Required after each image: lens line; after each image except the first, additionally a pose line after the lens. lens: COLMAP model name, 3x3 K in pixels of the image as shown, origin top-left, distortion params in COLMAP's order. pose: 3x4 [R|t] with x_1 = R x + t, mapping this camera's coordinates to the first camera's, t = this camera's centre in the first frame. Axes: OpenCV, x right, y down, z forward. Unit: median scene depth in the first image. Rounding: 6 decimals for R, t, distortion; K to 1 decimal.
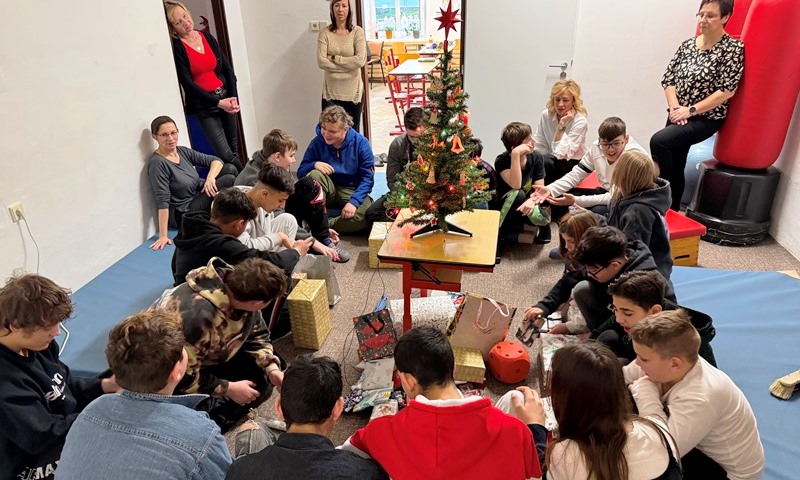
lens RADIAL K [[566.8, 0, 400.0], [0, 566.8, 240.0], [0, 0, 1]] dist [-0.002255, -0.003968]
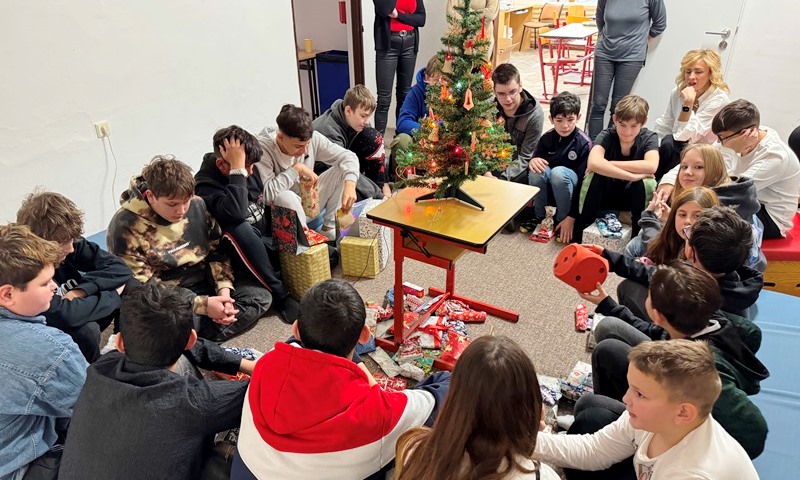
lens RADIAL K [[566.8, 0, 400.0], [0, 566.8, 240.0], [0, 0, 1]] dist [-0.002255, -0.003968]
pose [[0.942811, 0.164820, -0.289728, 0.265280], [-0.148986, 0.985911, 0.076045, -0.008446], [0.298180, -0.028530, 0.954083, 0.136403]]
